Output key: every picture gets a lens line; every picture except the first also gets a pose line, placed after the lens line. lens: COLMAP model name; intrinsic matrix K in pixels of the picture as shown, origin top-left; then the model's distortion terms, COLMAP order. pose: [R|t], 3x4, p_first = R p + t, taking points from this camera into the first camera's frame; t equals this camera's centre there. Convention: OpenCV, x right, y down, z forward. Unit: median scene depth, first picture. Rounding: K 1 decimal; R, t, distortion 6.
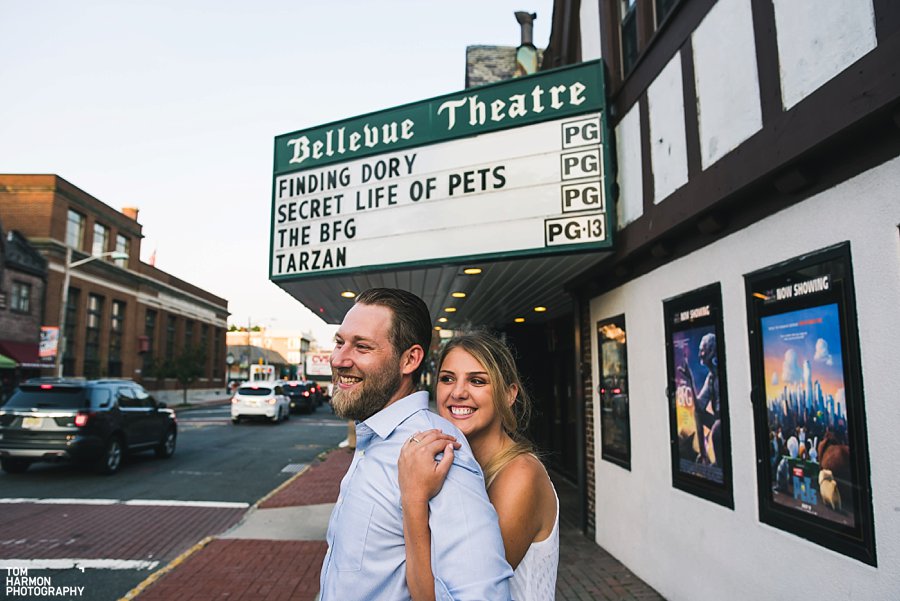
lens RADIAL K [[602.8, 0, 450.0], [0, 602.8, 300.5], [0, 0, 1]] dist [-0.002534, -0.000651]
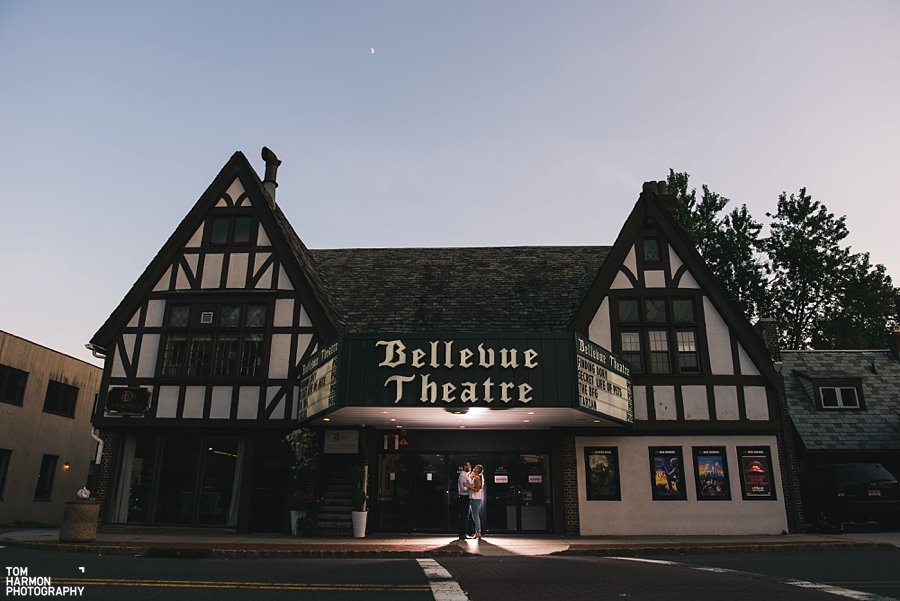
lens RADIAL K [[602.8, 0, 450.0], [0, 602.8, 300.5], [0, 0, 1]] dist [-0.002534, -0.000651]
pose [[0.107550, 0.310601, 0.944436, -4.391815], [-0.136679, 0.945546, -0.295401, 0.516632], [-0.984760, -0.097314, 0.144146, 2.259037]]
